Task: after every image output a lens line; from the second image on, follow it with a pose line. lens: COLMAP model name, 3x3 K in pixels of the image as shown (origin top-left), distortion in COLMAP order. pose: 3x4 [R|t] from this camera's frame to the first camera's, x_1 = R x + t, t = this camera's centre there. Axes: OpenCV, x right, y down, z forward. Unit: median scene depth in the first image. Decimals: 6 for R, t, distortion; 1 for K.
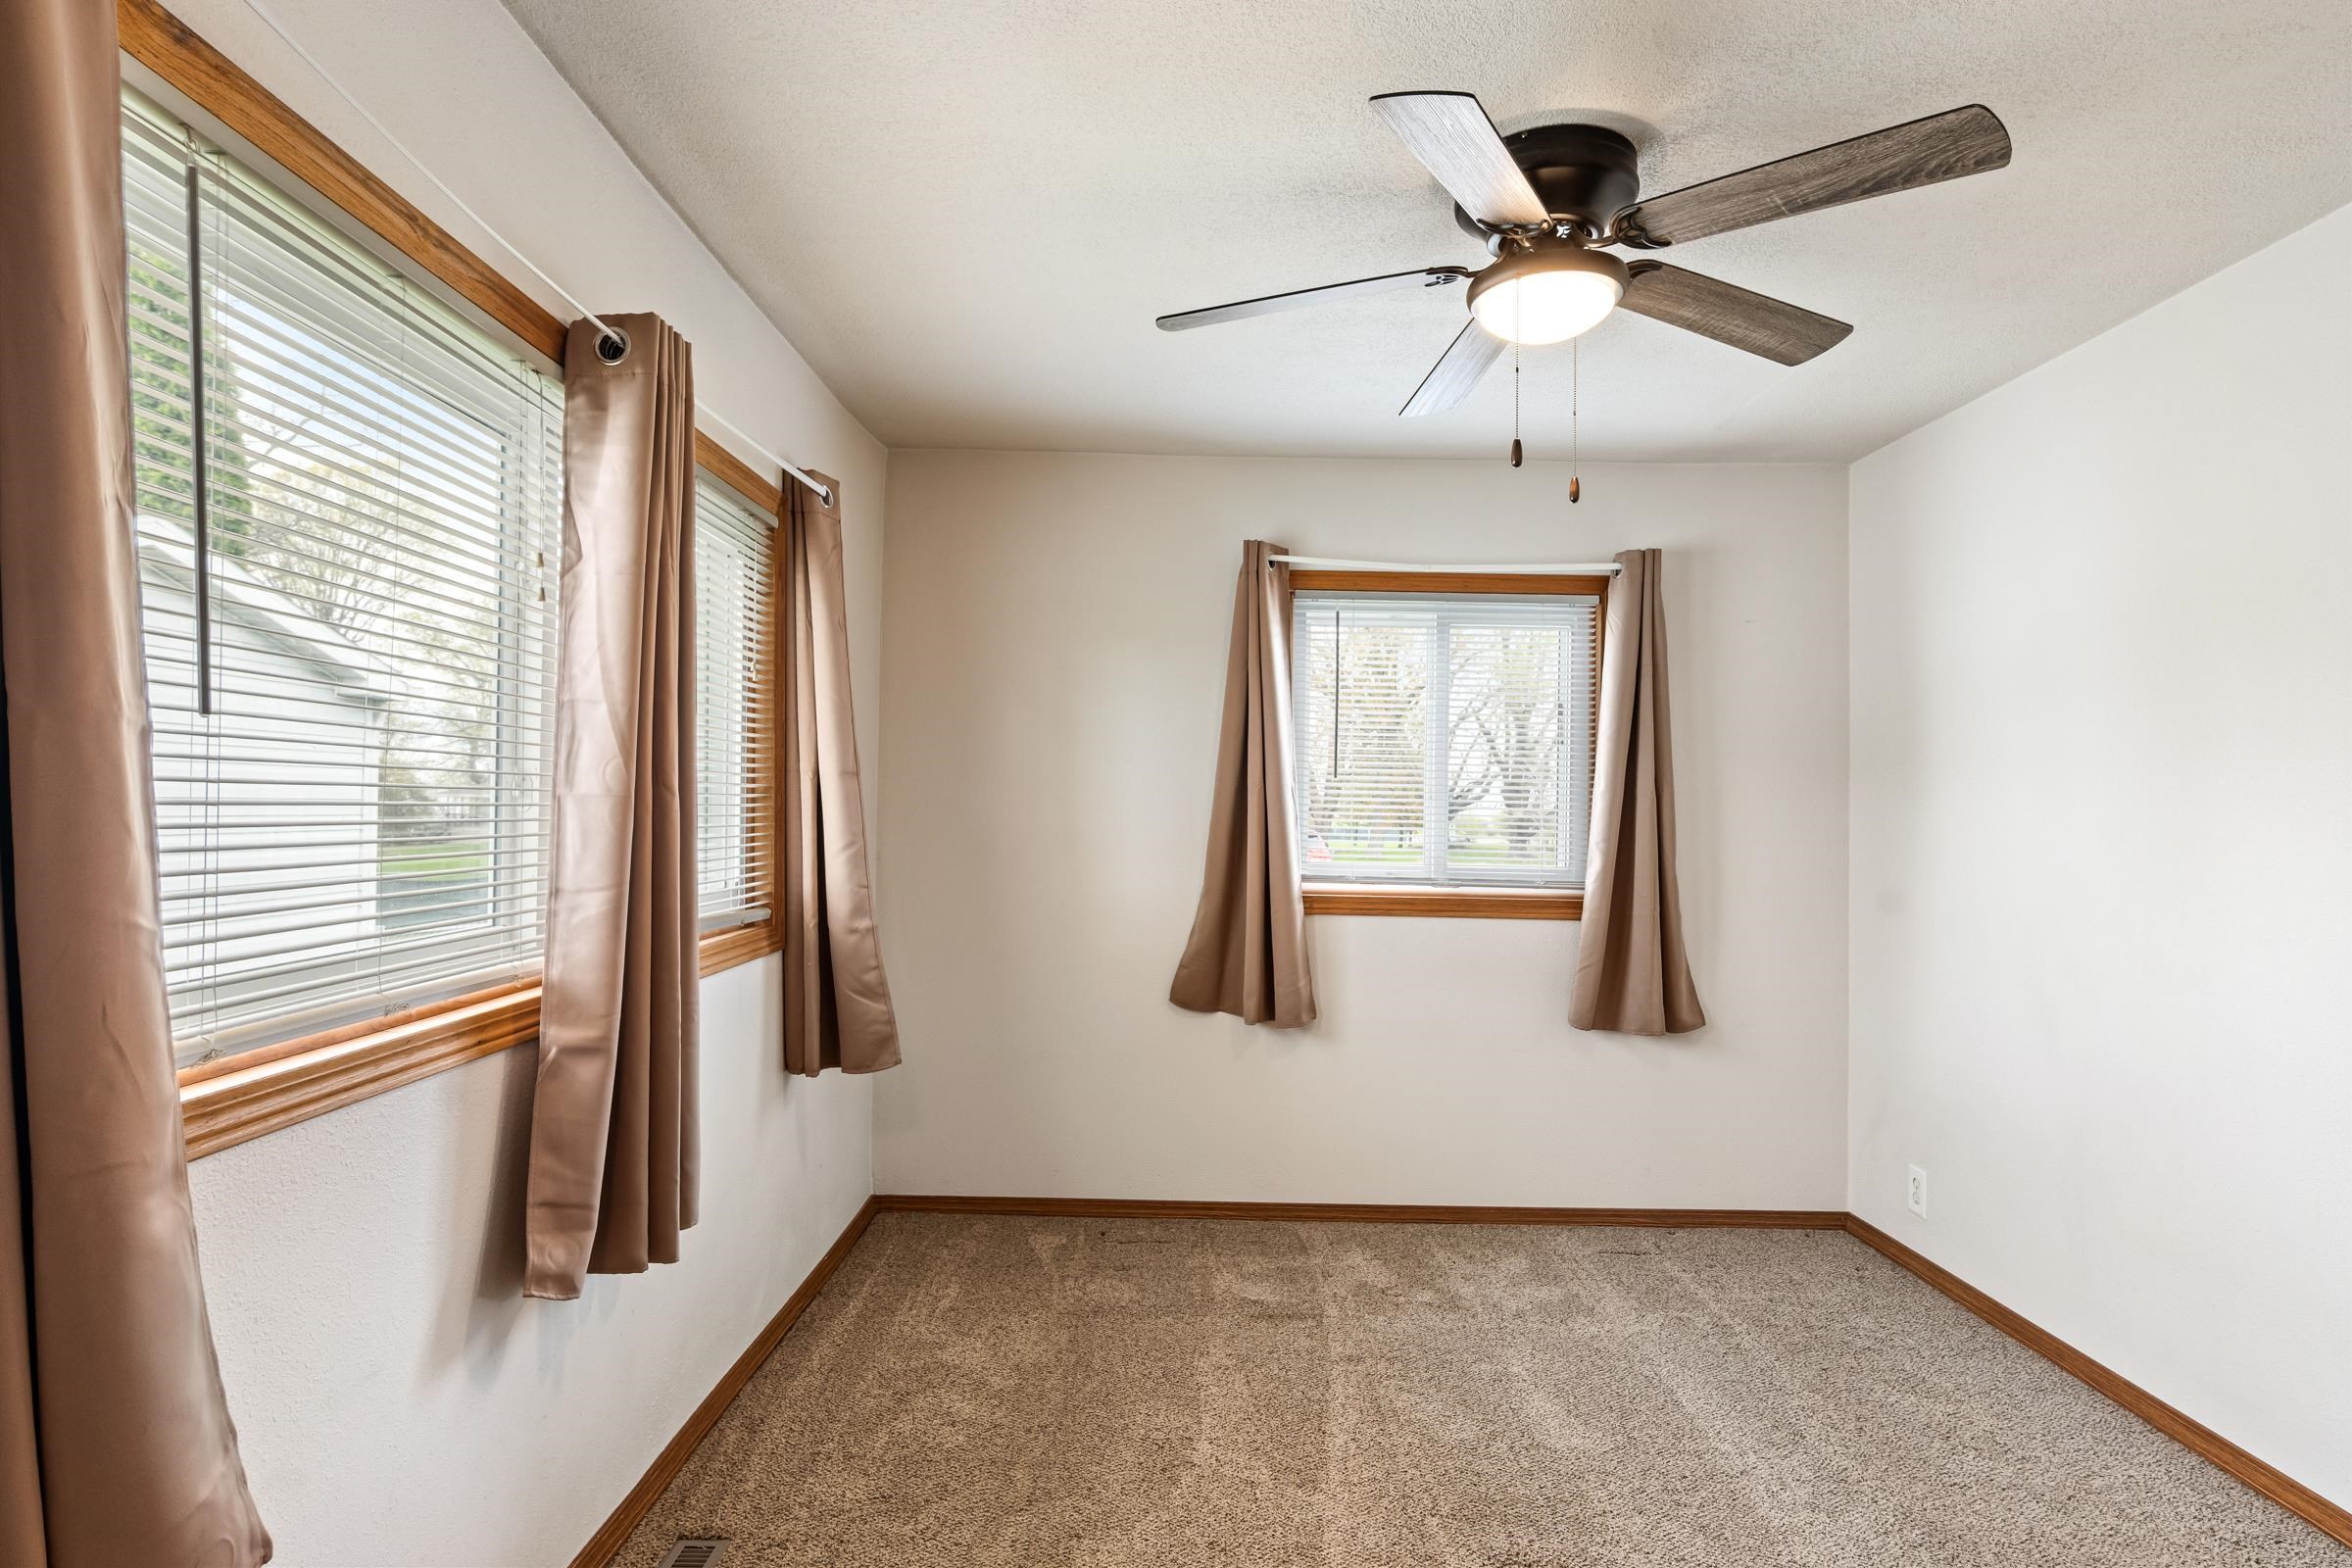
lens RADIAL K [[1275.5, 0, 1176.0], [0, 1275.5, 784.0], [0, 0, 1]] dist [-0.002322, -0.001305]
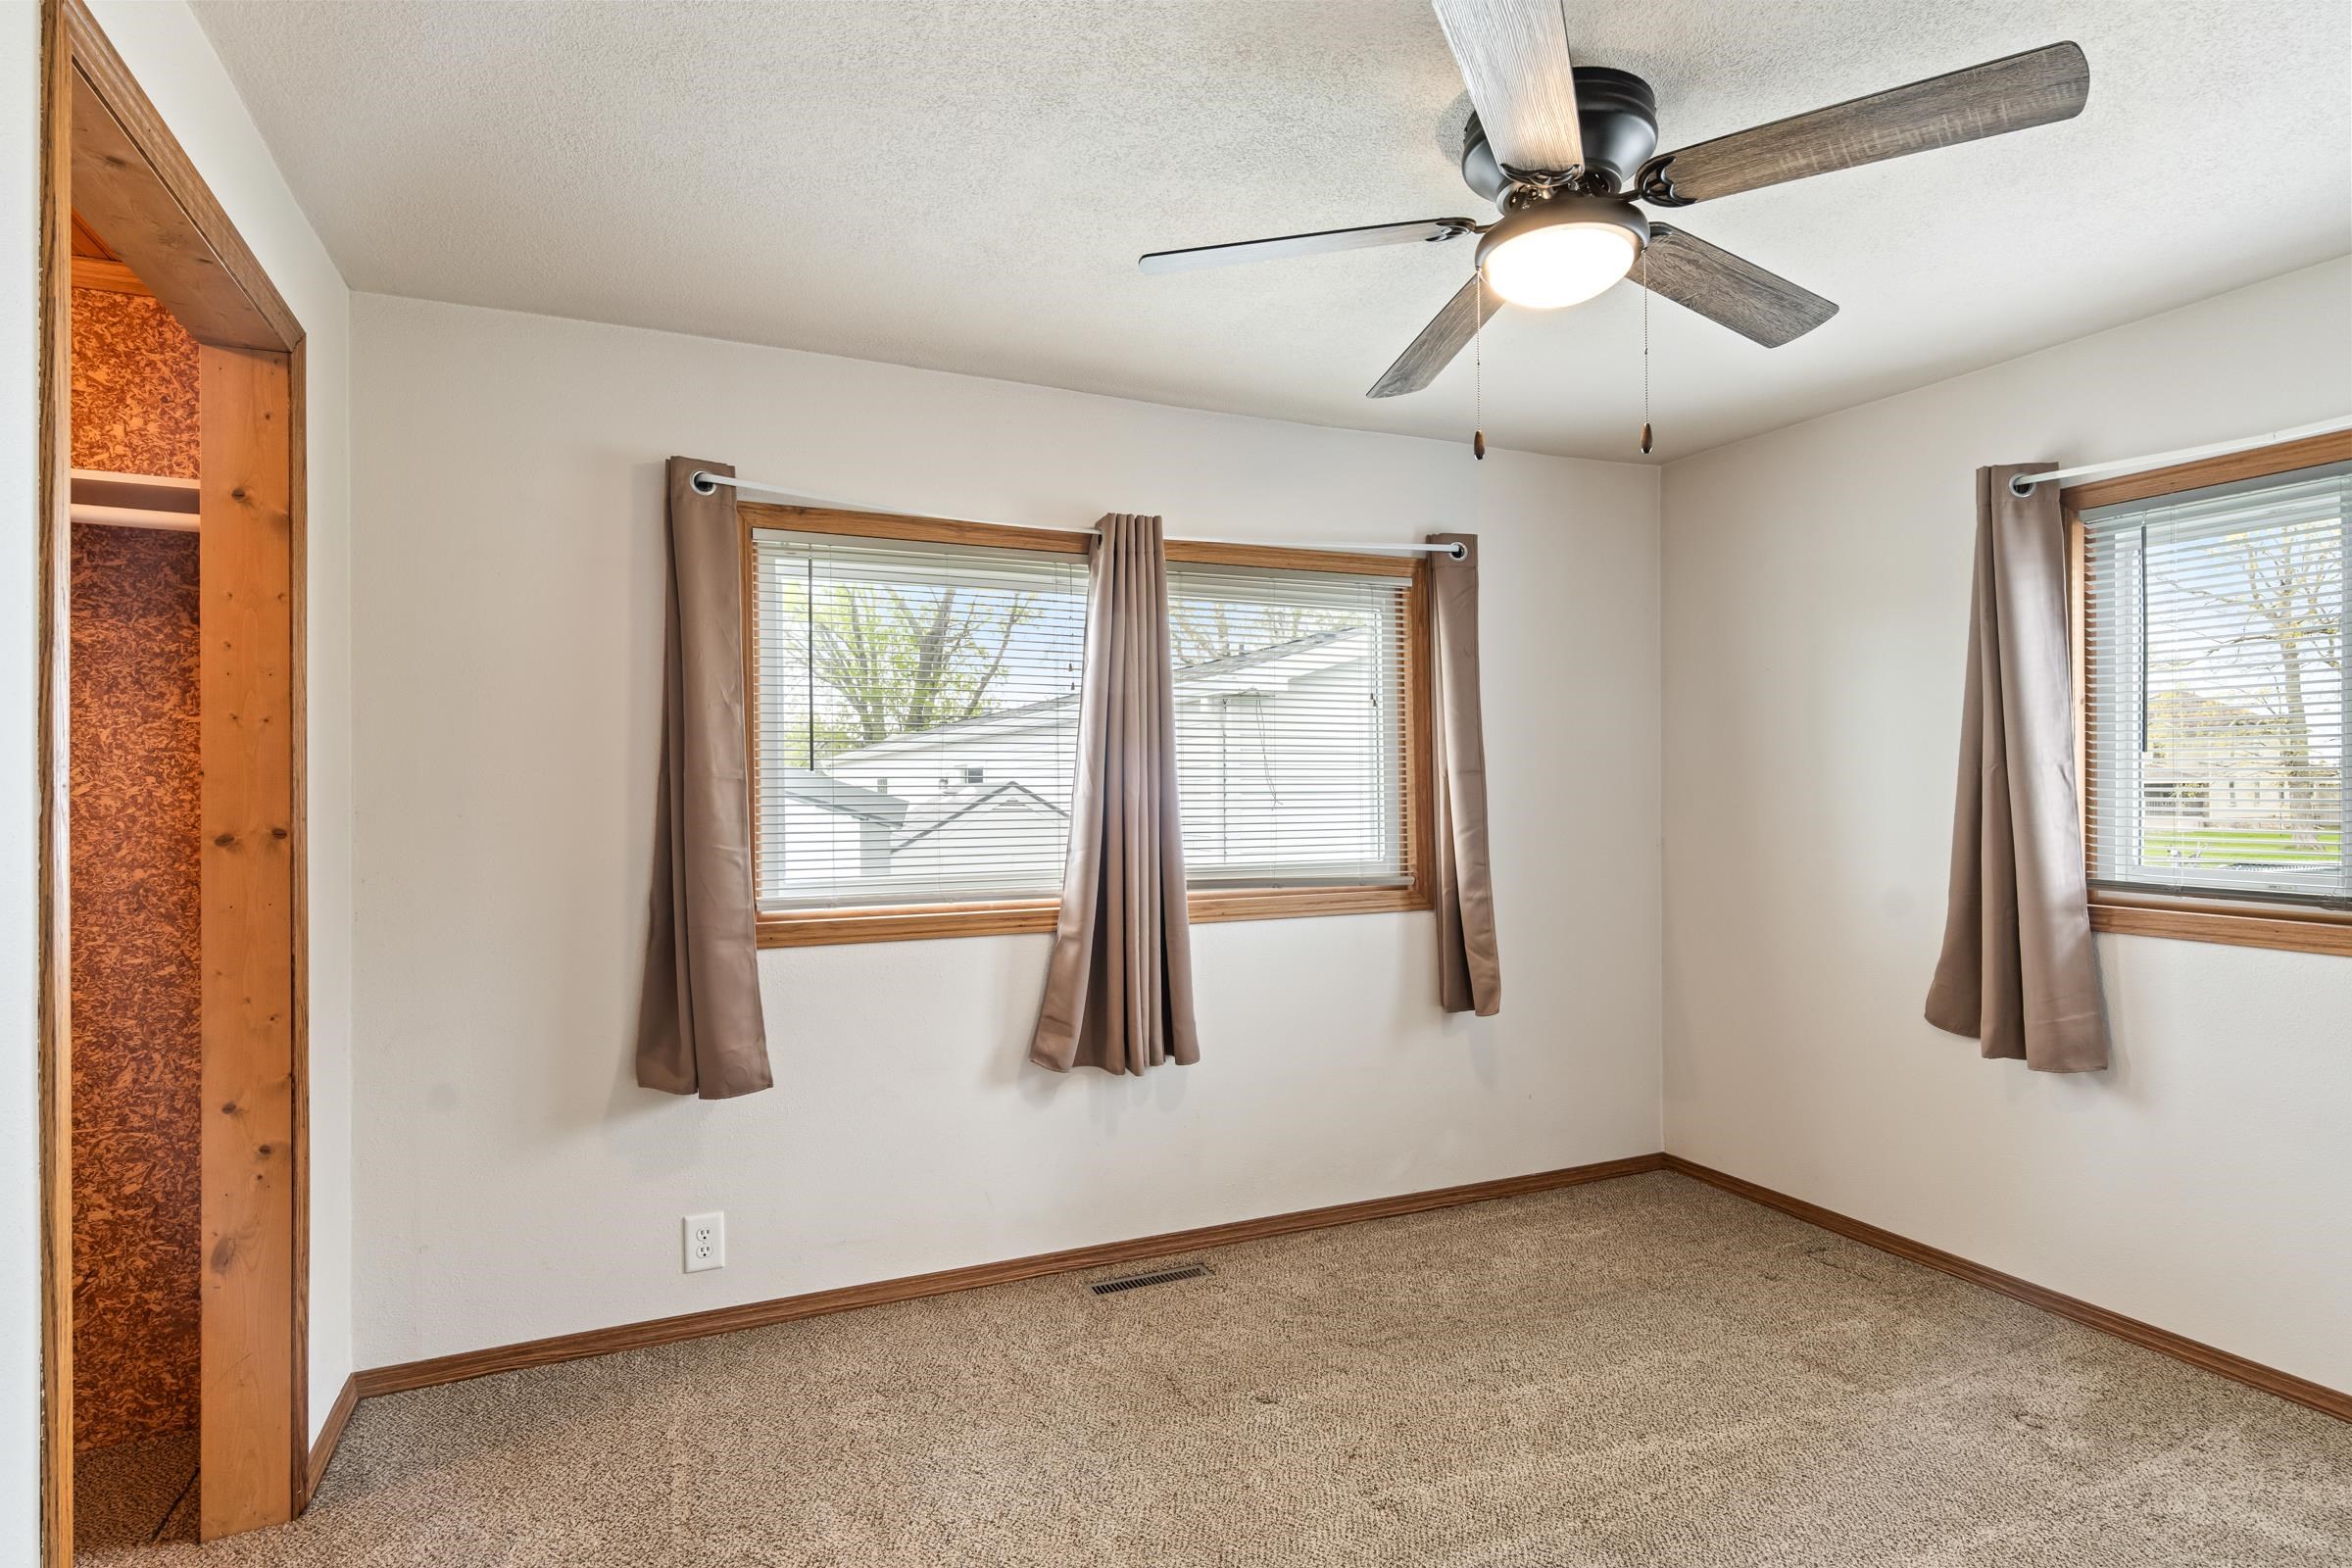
lens RADIAL K [[1197.0, 0, 1176.0], [0, 1197.0, 784.0], [0, 0, 1]] dist [0.001757, -0.000230]
pose [[0.416412, -0.019891, -0.908959, 0.661924], [0.027746, 0.999573, -0.009163, 0.005754], [0.908753, -0.021405, 0.416786, 0.249624]]
